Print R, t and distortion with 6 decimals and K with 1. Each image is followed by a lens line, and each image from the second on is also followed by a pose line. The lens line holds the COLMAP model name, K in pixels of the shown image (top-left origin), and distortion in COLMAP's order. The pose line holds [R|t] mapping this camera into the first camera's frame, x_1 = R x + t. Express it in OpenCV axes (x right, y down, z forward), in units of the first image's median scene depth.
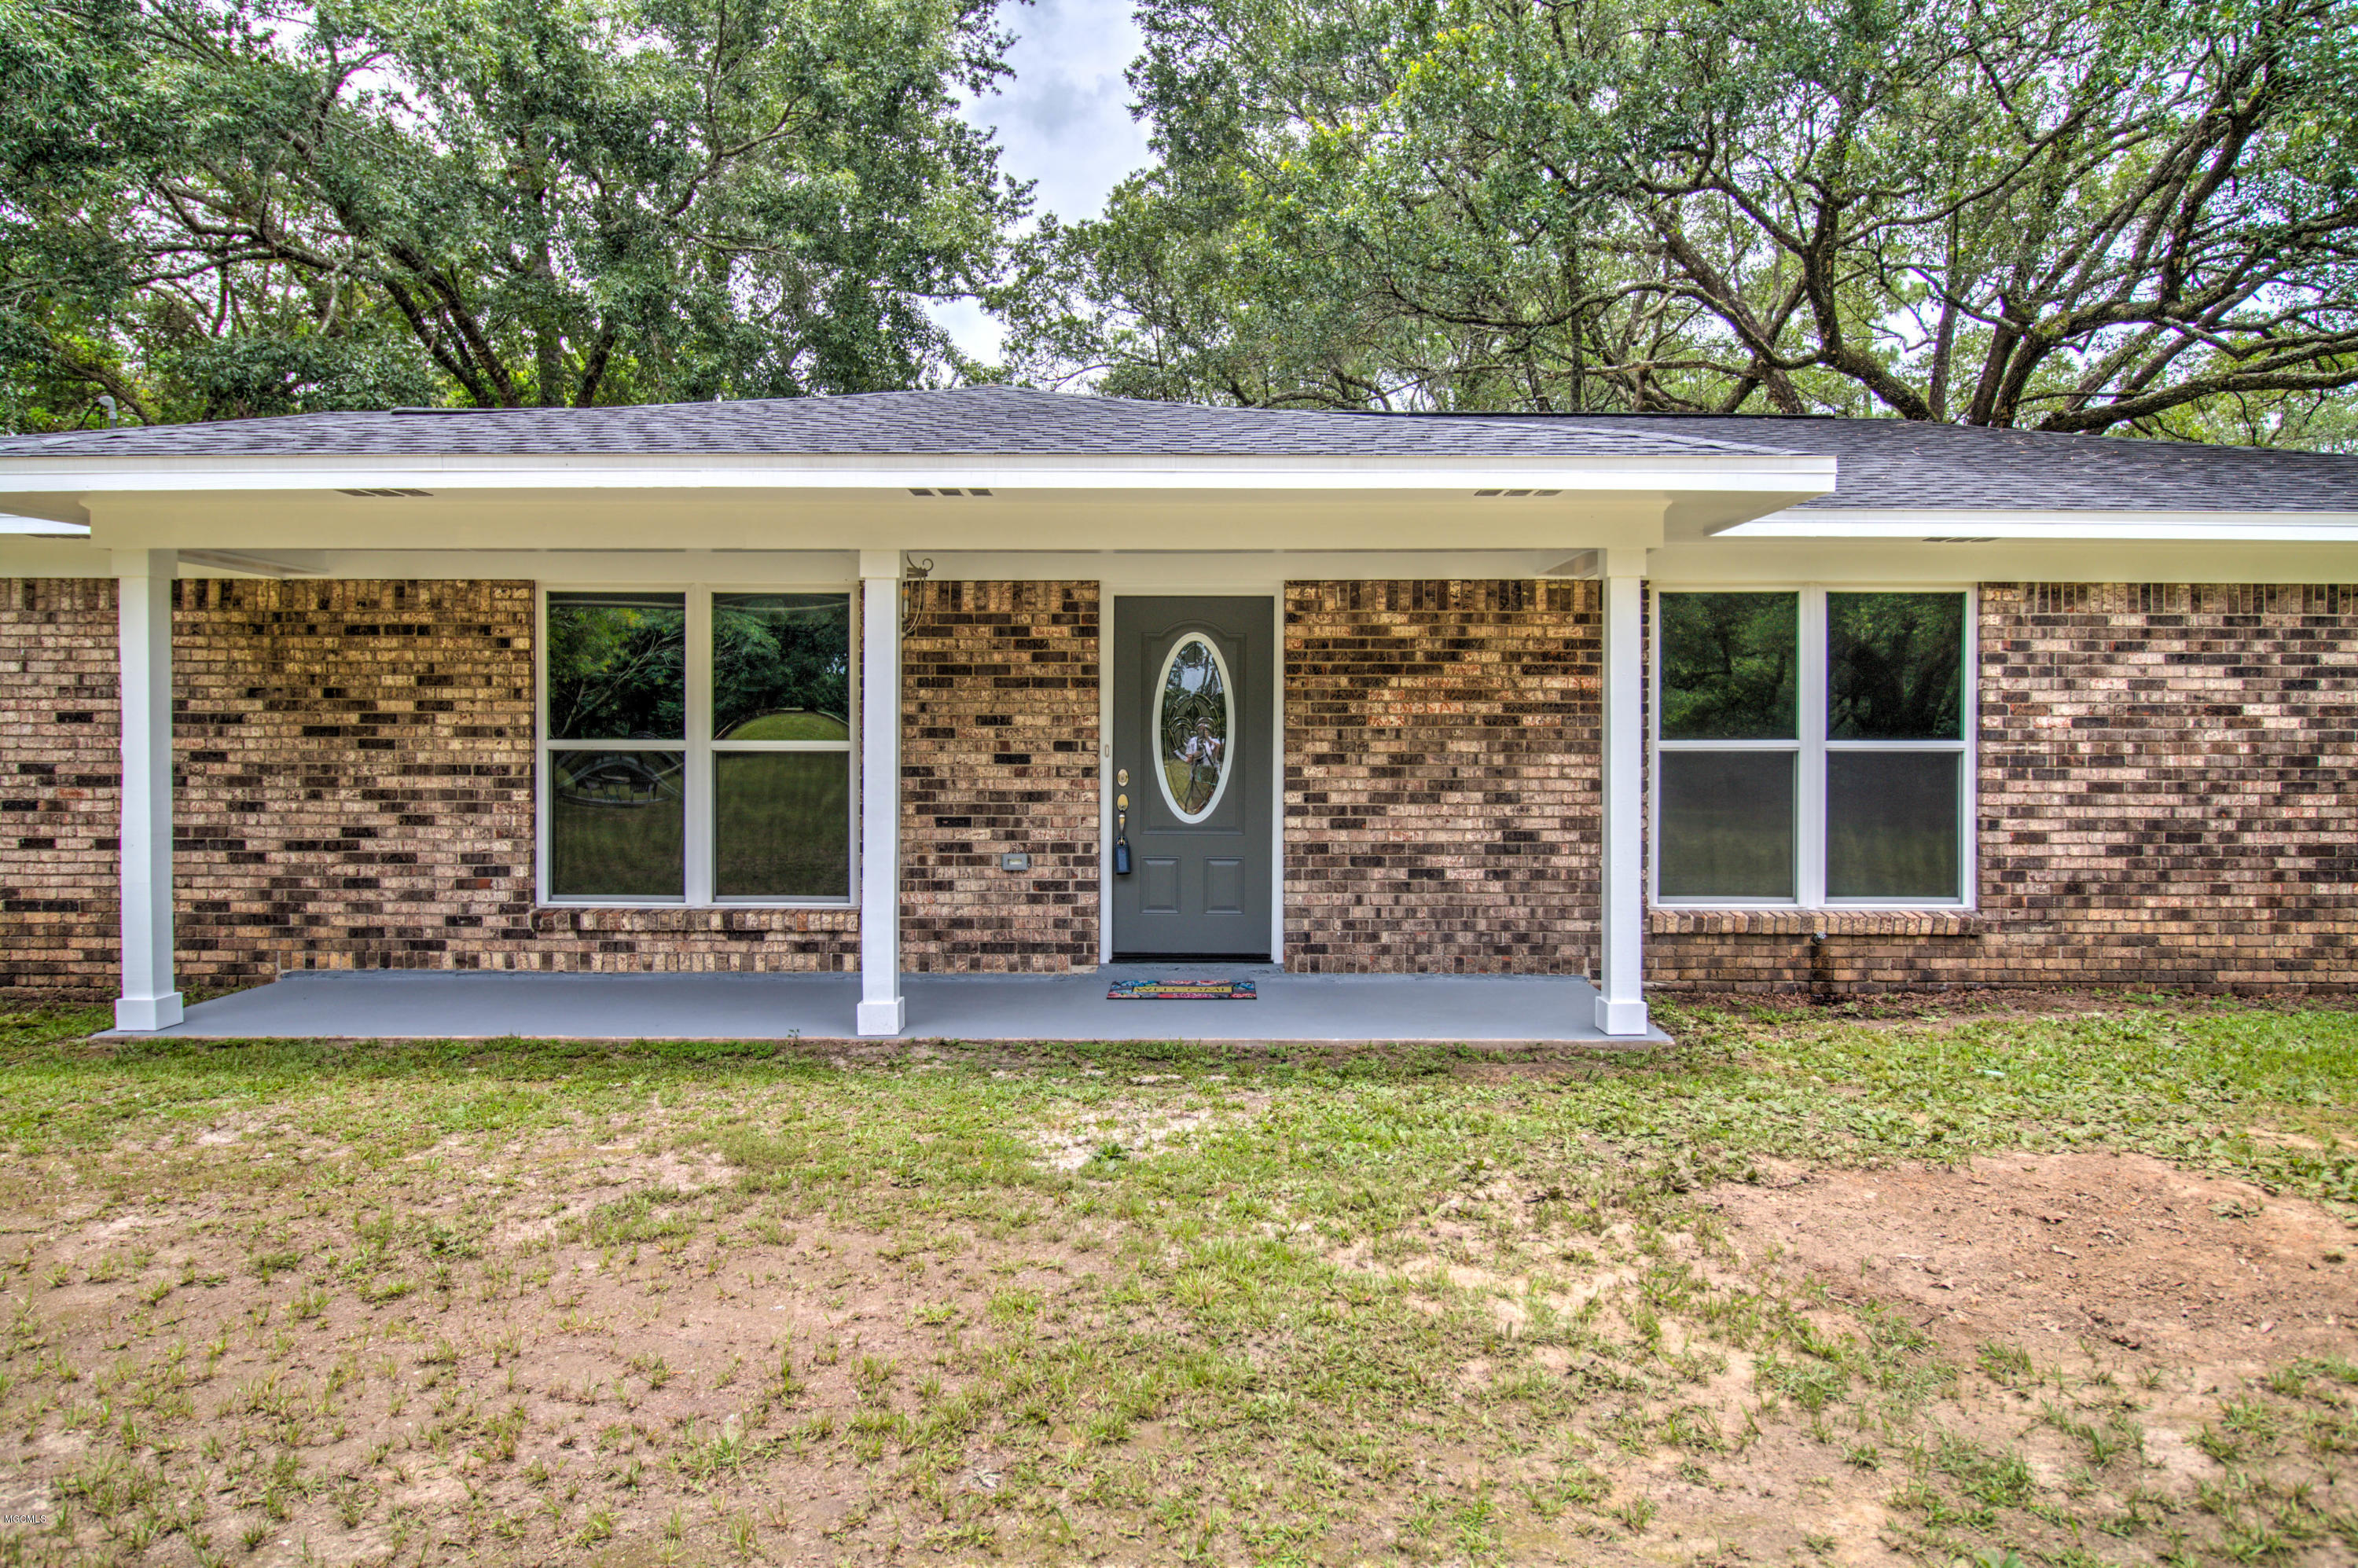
lens RADIAL K [[1468.6, 0, 1171.7], [0, 1468.6, 762.0], [0, 0, 1]] dist [0.000604, -0.005869]
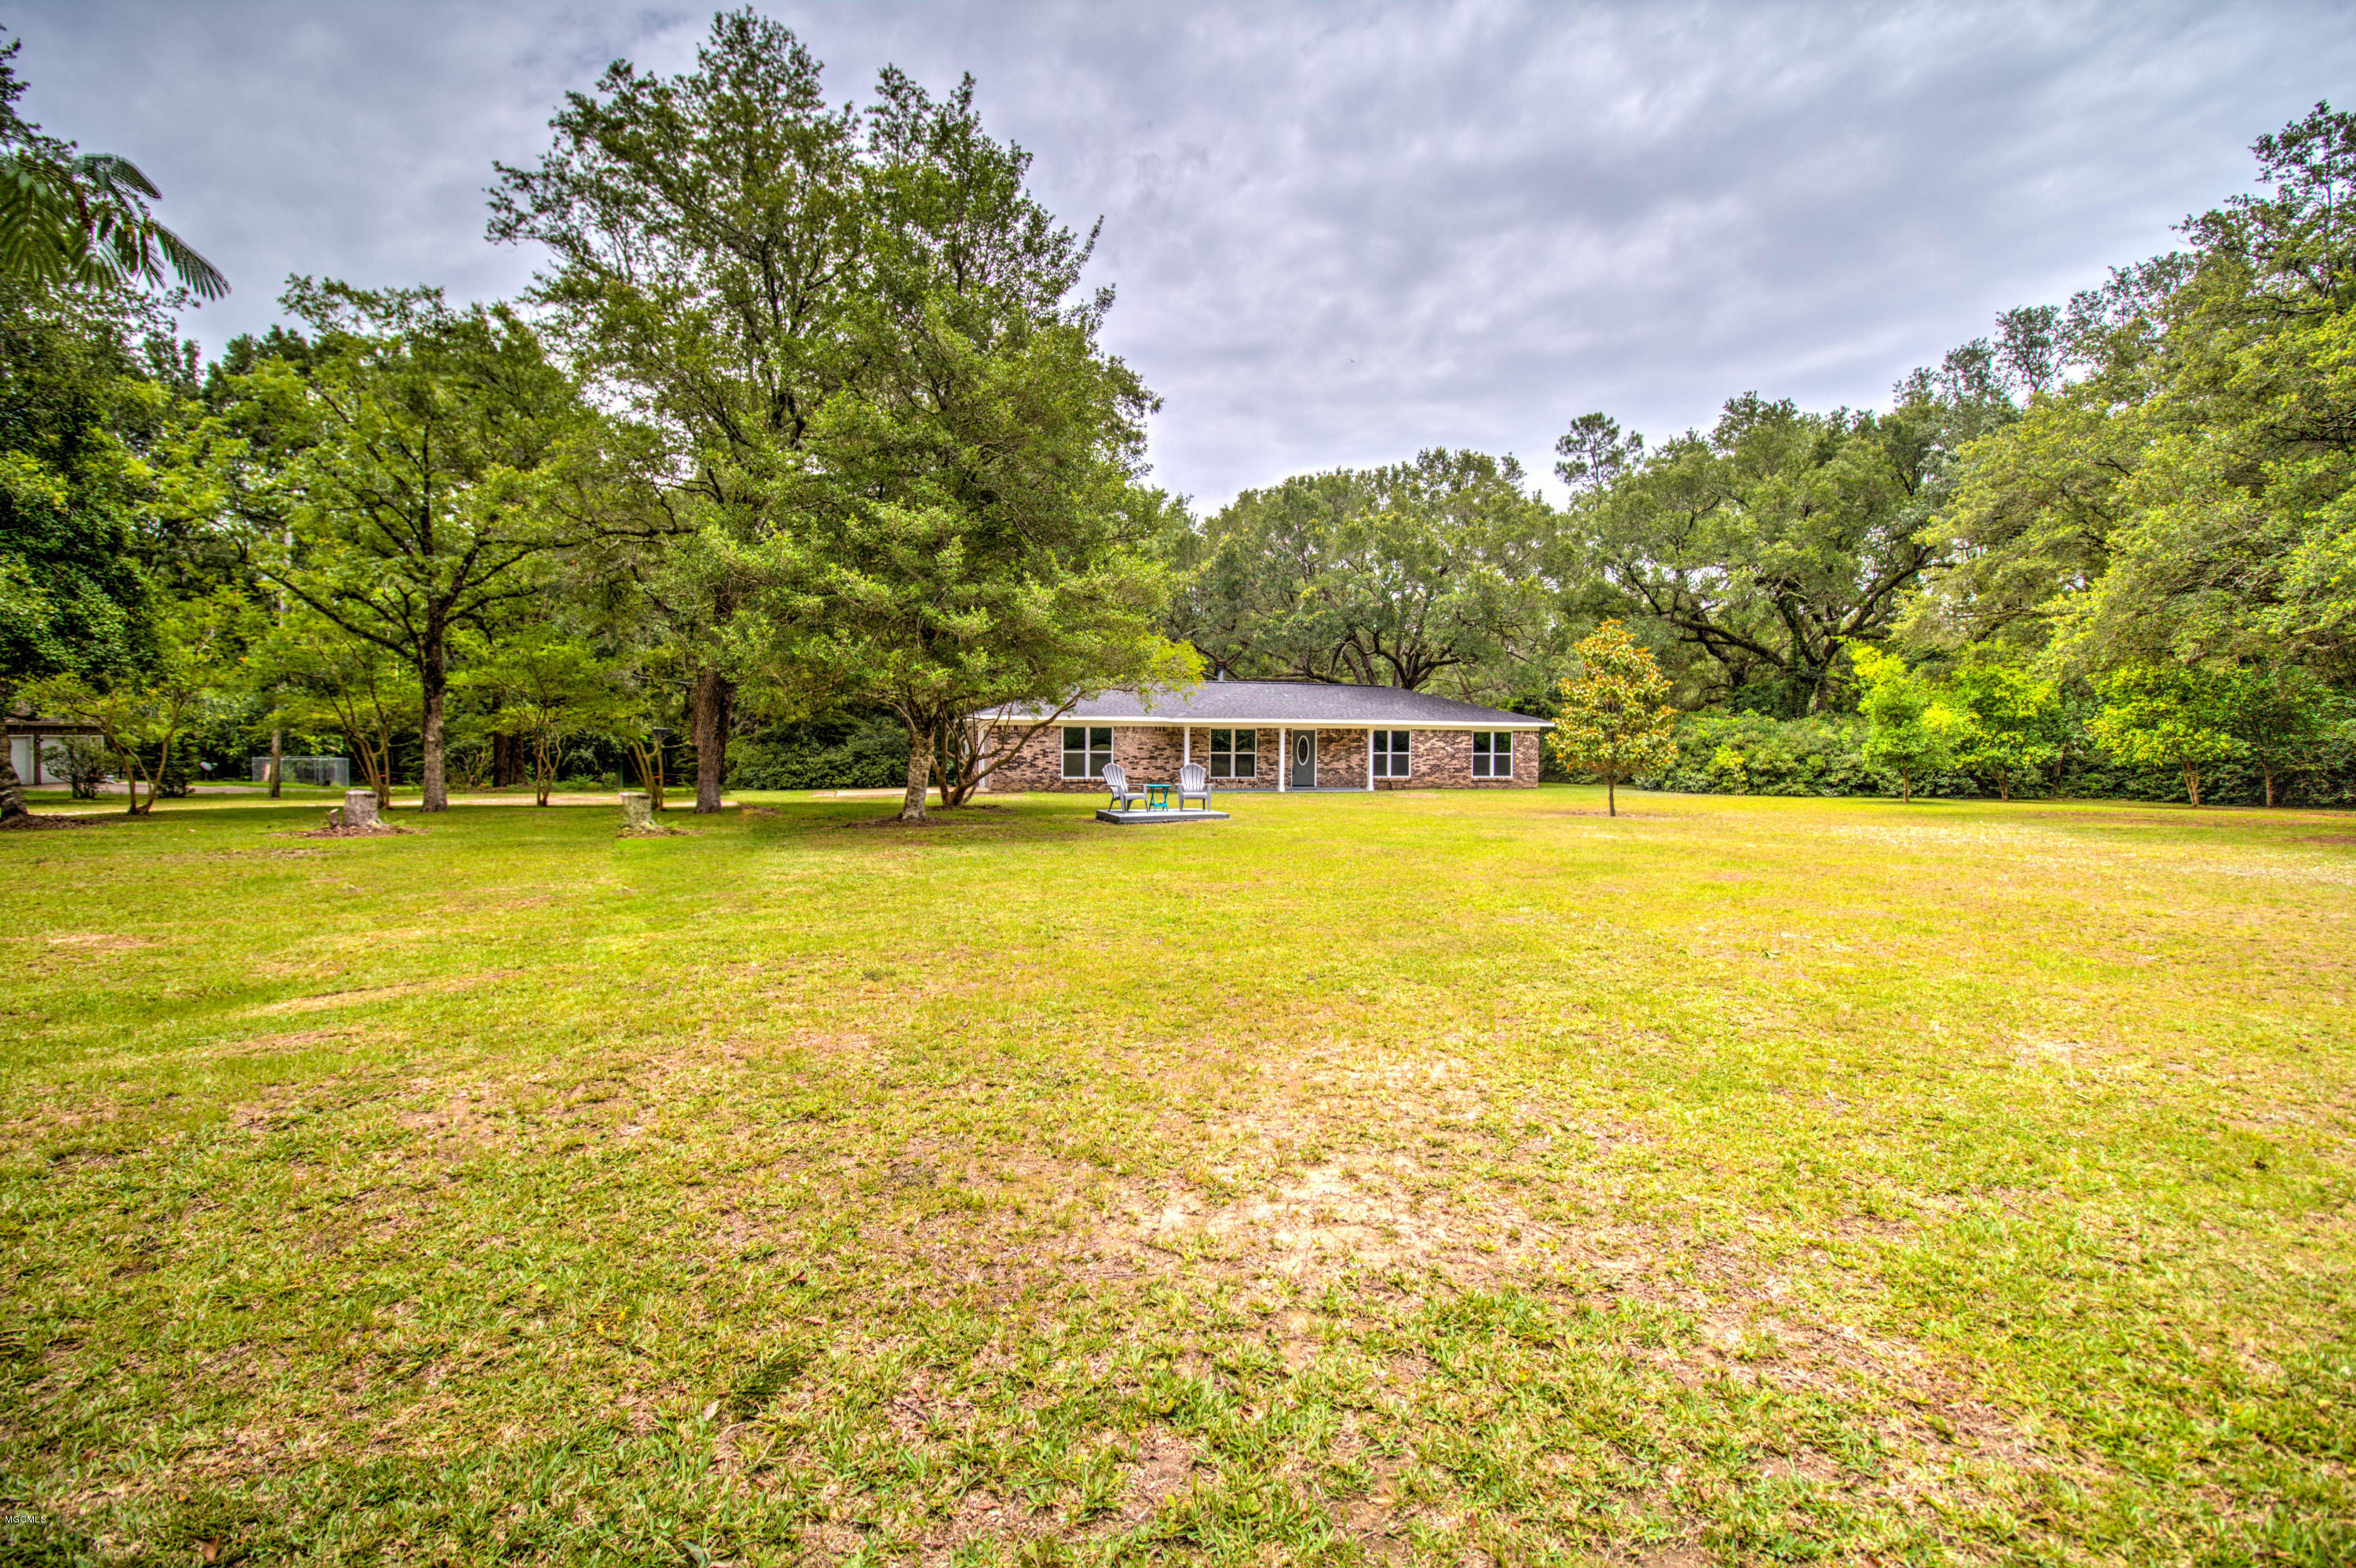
lens RADIAL K [[1081.3, 0, 1169.3], [0, 1081.3, 777.3], [0, 0, 1]] dist [-0.006314, -0.010036]
pose [[0.957462, -0.005602, 0.288504, -1.969696], [0.002999, 0.999951, 0.009466, 0.049871], [-0.288542, -0.008198, 0.957432, -3.474575]]
